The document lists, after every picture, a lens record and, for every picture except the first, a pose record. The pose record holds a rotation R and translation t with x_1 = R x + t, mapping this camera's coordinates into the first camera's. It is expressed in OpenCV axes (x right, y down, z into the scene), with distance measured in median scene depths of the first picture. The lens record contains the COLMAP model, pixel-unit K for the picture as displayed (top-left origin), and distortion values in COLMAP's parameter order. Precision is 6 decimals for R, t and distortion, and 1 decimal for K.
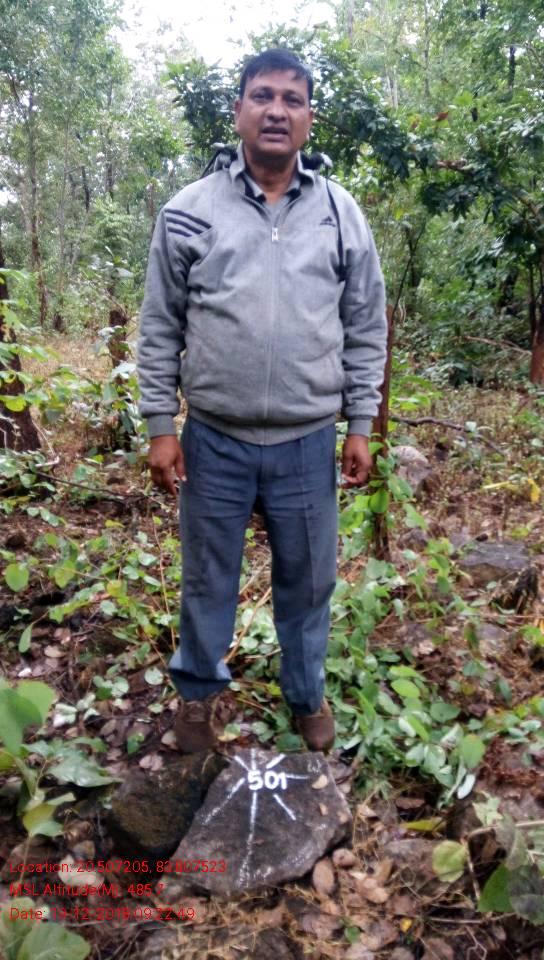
lens RADIAL K [[741.6, 0, 264.3], [0, 741.6, 486.6], [0, 0, 1]] dist [0.046854, -0.054521]
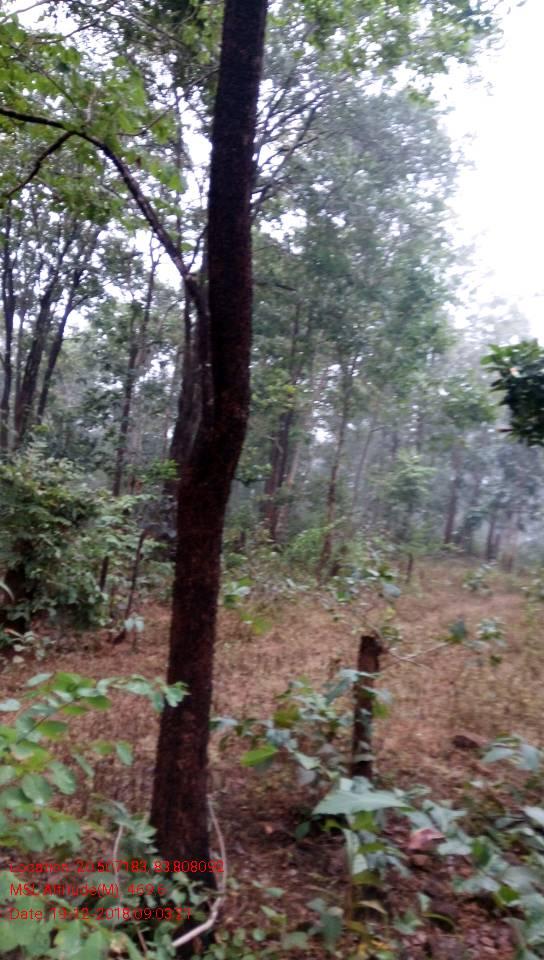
lens RADIAL K [[699.3, 0, 231.0], [0, 699.3, 483.5], [0, 0, 1]] dist [0.056918, -0.082545]
pose [[0.893391, 0.109643, -0.435696, -0.014041], [-0.232127, 0.942946, -0.238684, -0.081598], [0.384667, 0.314375, 0.867870, 0.125302]]
